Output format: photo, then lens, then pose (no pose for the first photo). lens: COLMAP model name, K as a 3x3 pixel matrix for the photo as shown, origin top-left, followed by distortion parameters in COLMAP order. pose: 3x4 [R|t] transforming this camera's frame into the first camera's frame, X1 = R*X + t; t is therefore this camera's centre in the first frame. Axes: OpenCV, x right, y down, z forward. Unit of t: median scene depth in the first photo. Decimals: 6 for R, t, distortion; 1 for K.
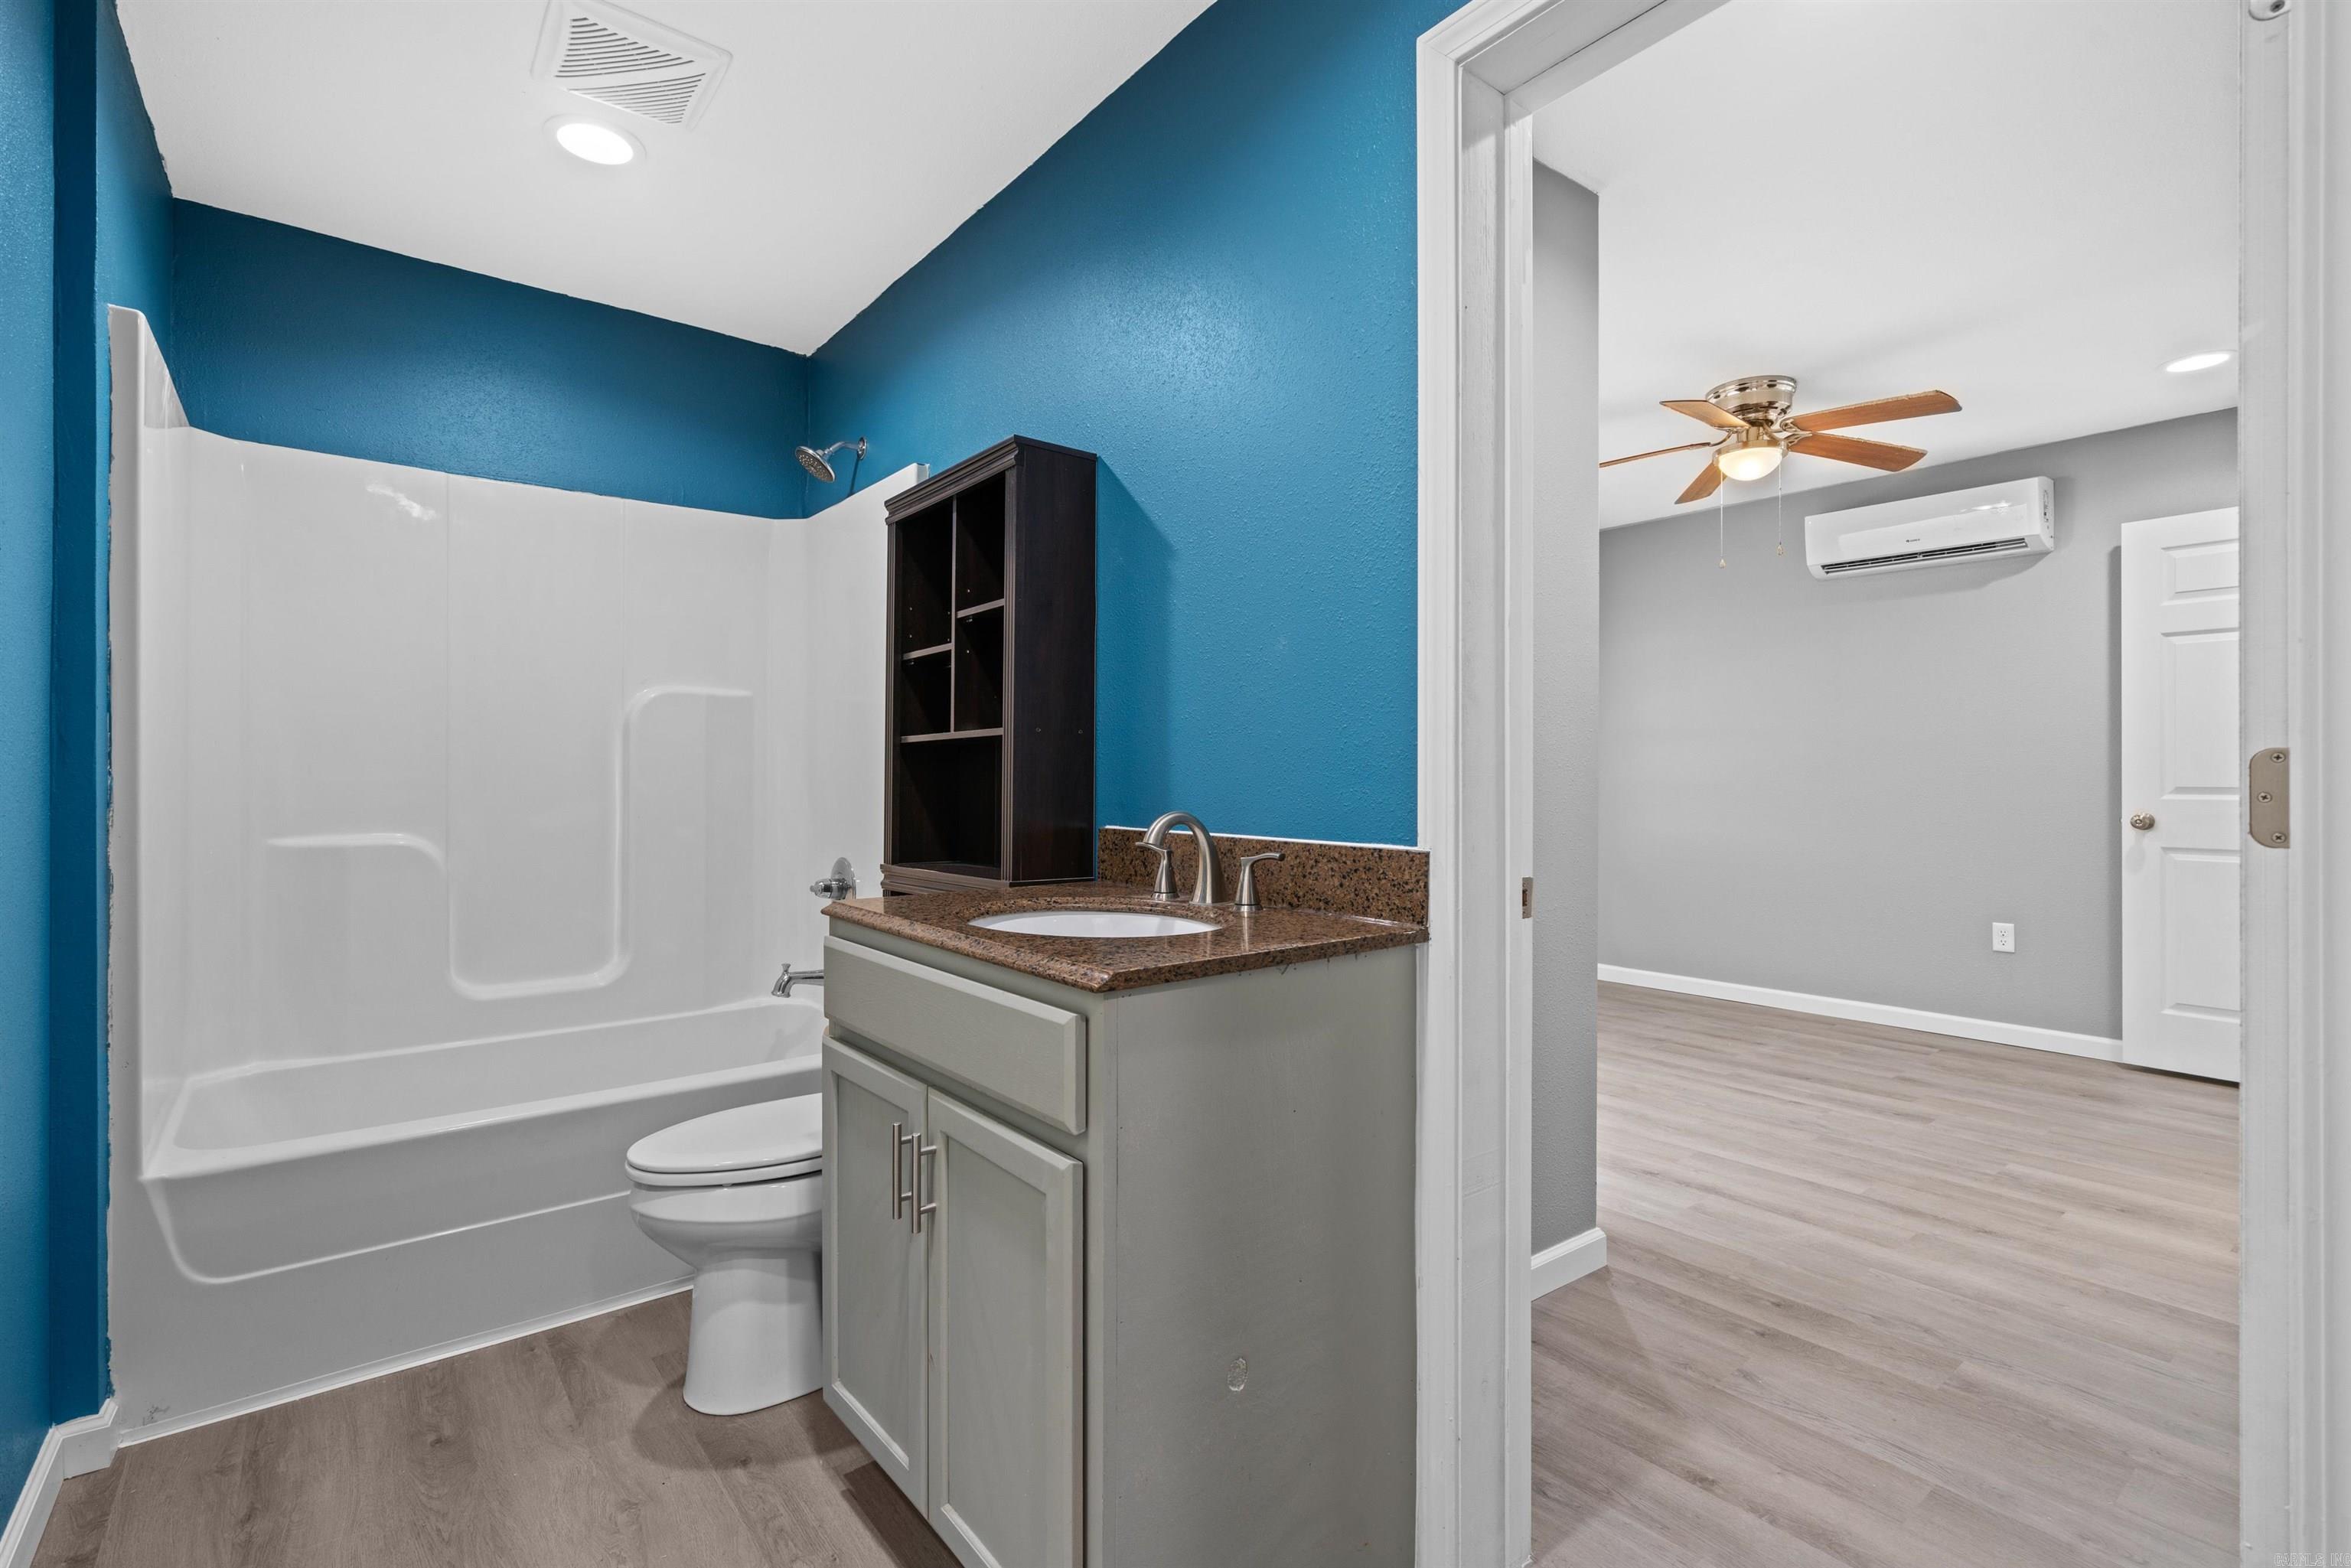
lens RADIAL K [[1071.7, 0, 1150.9], [0, 1071.7, 780.1], [0, 0, 1]] dist [-0.008075, 0.003156]
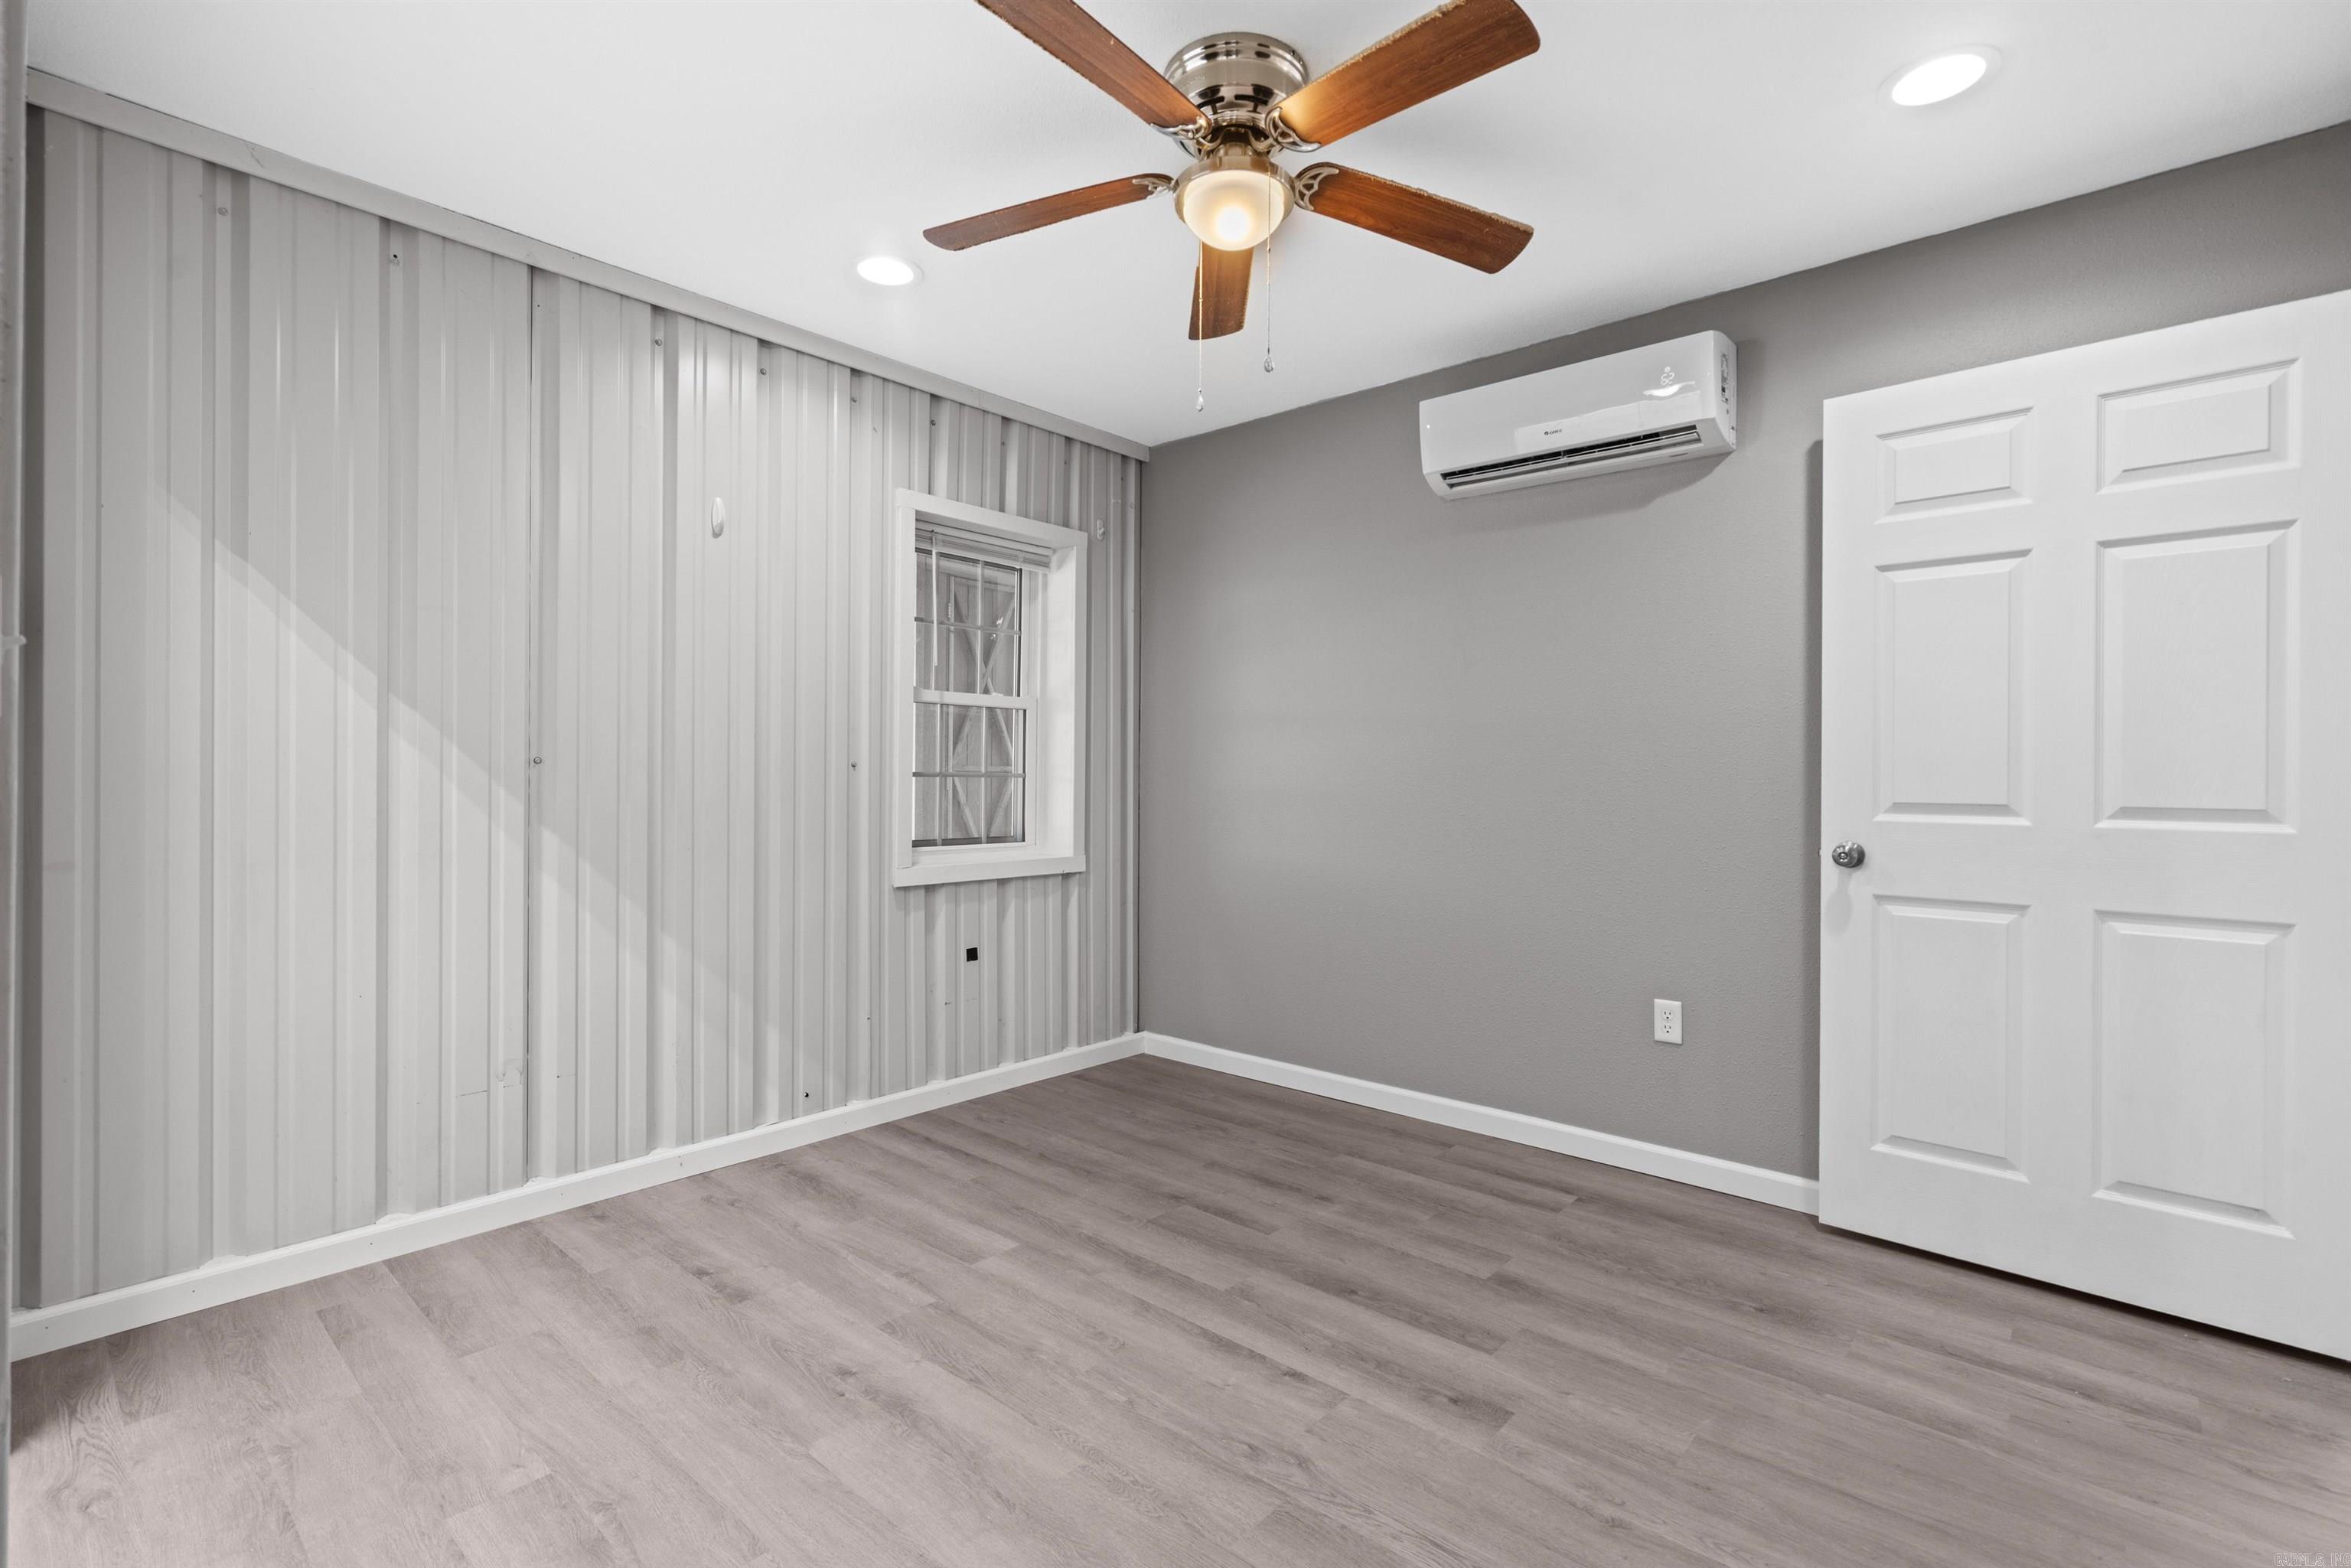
lens RADIAL K [[1071.7, 0, 1165.0], [0, 1071.7, 778.8], [0, 0, 1]] dist [-0.008075, 0.003156]
pose [[0.982719, 0.012337, 0.184692, 0.405416], [-0.011584, 0.999920, -0.005154, 0.000415], [-0.184741, 0.002925, 0.982783, 0.443377]]
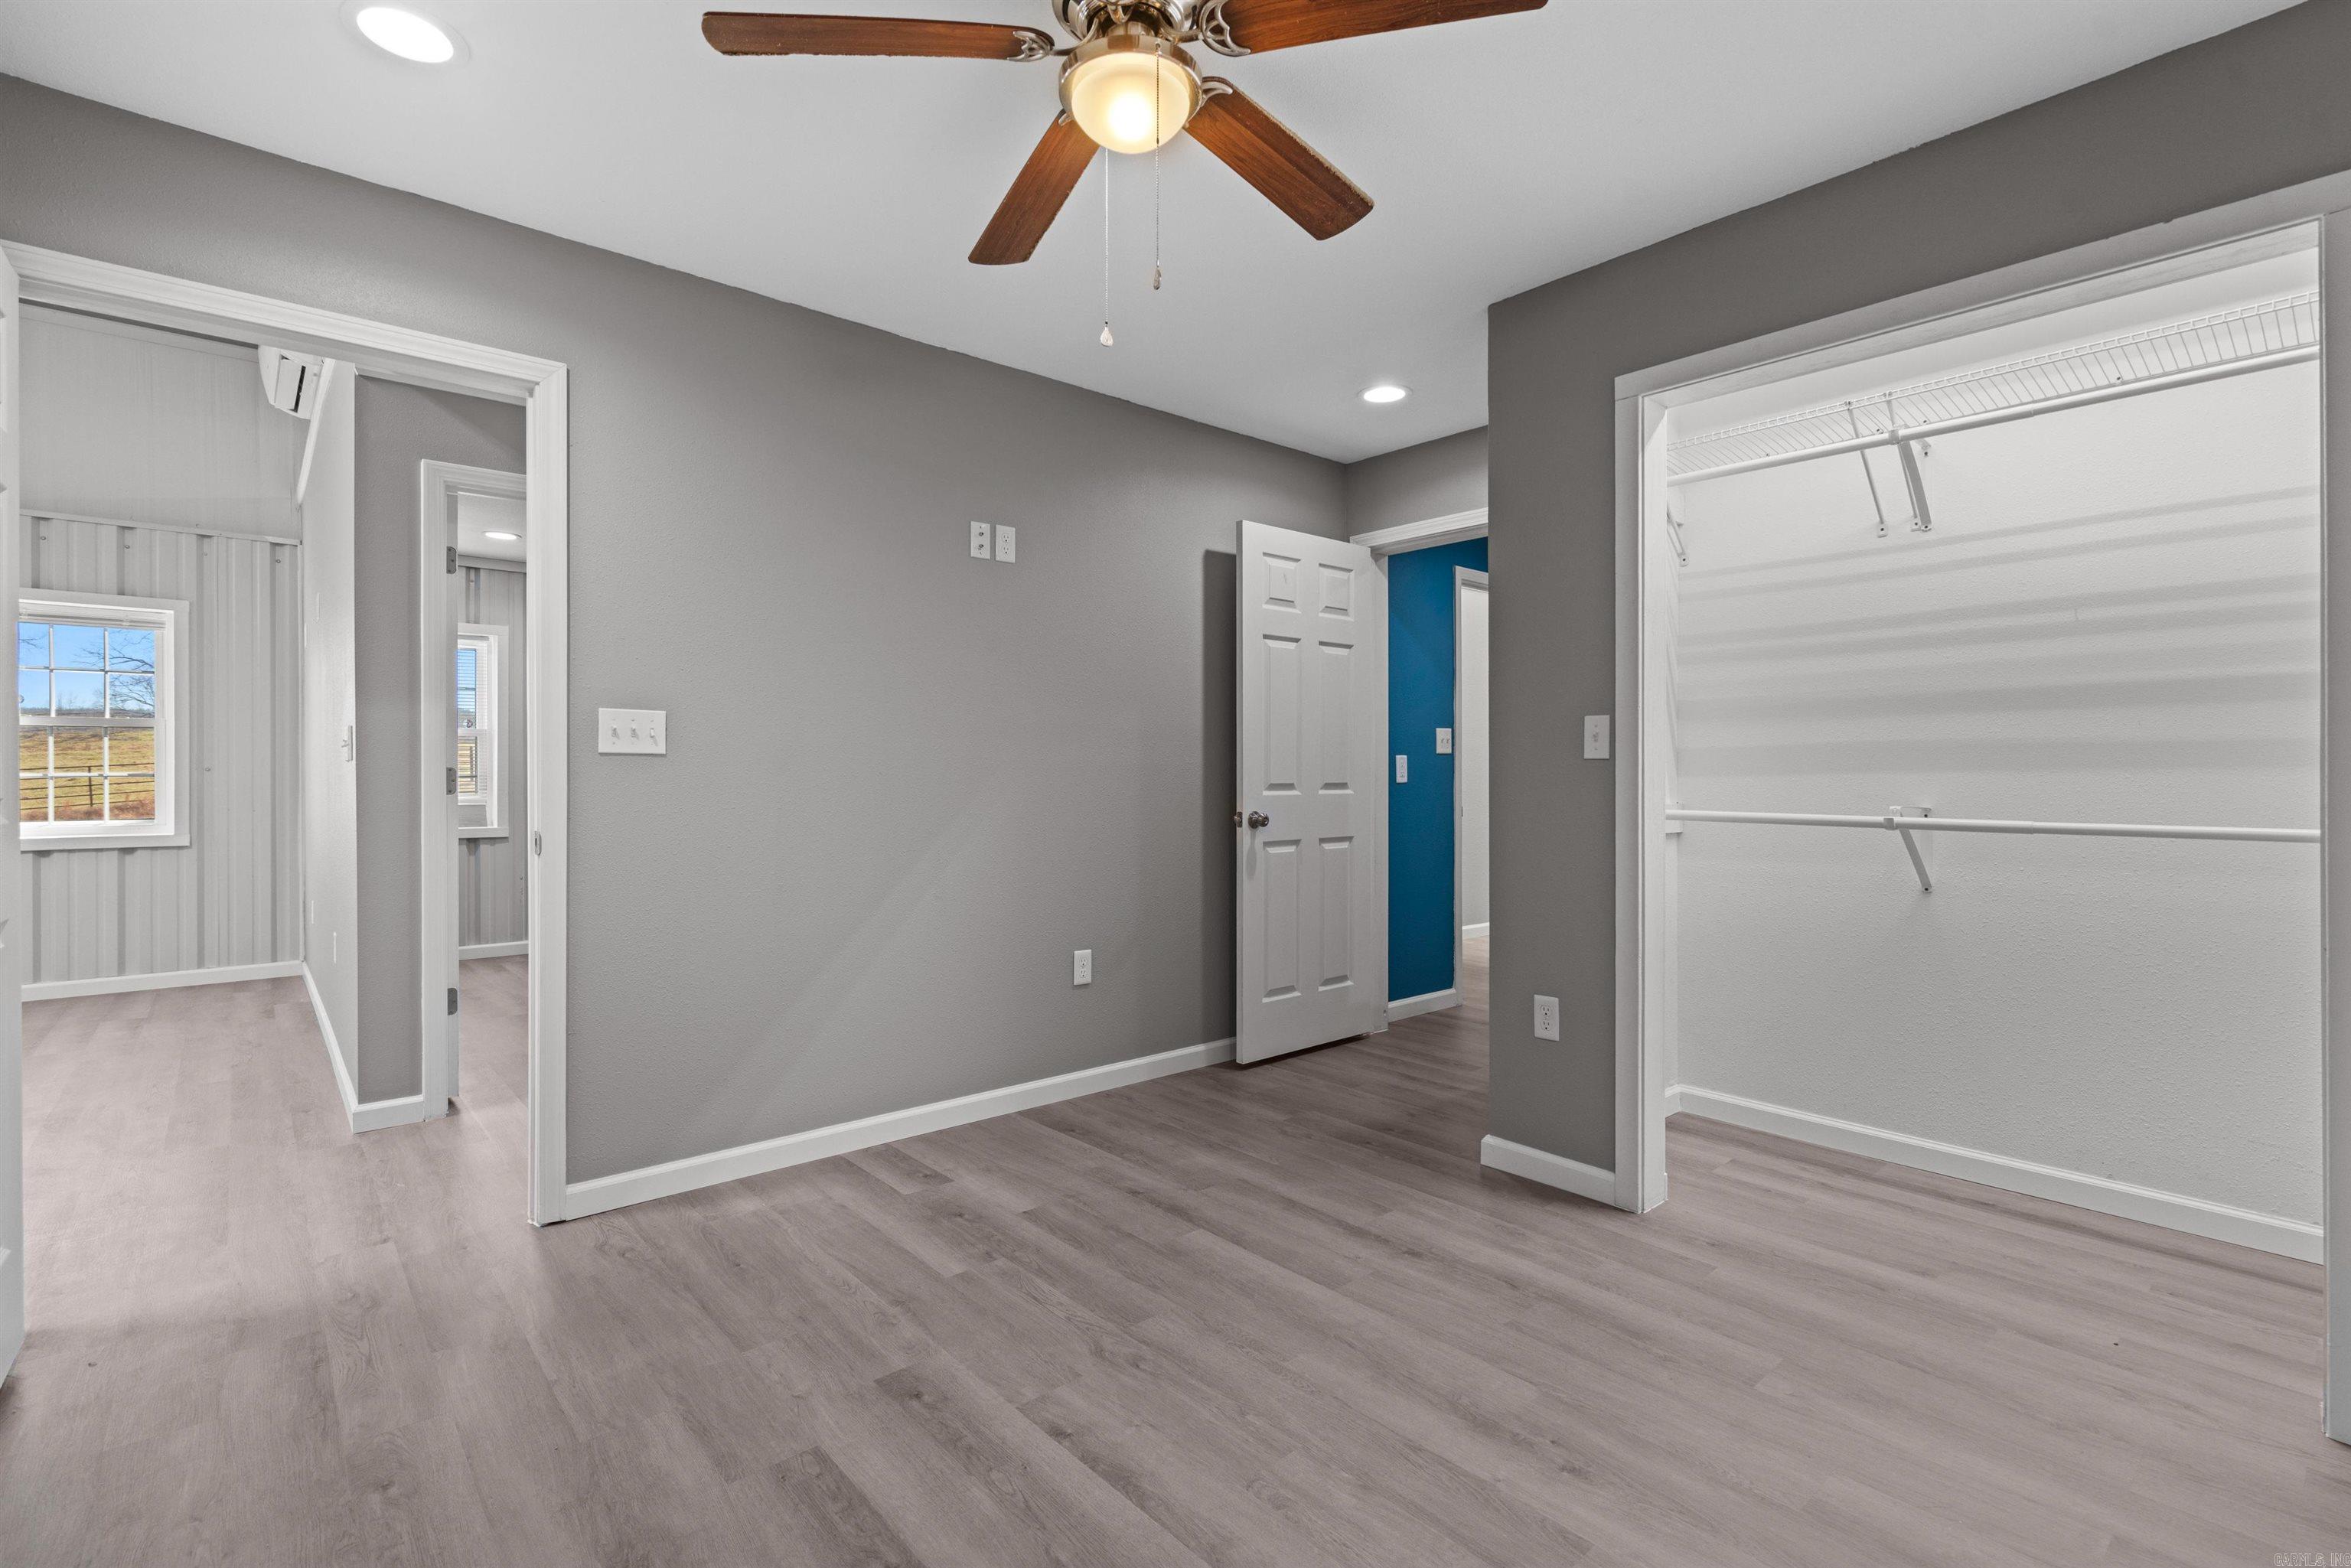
lens RADIAL K [[1071.7, 0, 1157.0], [0, 1071.7, 776.6], [0, 0, 1]] dist [-0.008075, 0.003156]
pose [[-0.998583, 0.003564, -0.053100, 0.545731], [0.003450, 0.999992, 0.002242, -0.002887], [0.053108, 0.002055, -0.998587, 1.399134]]
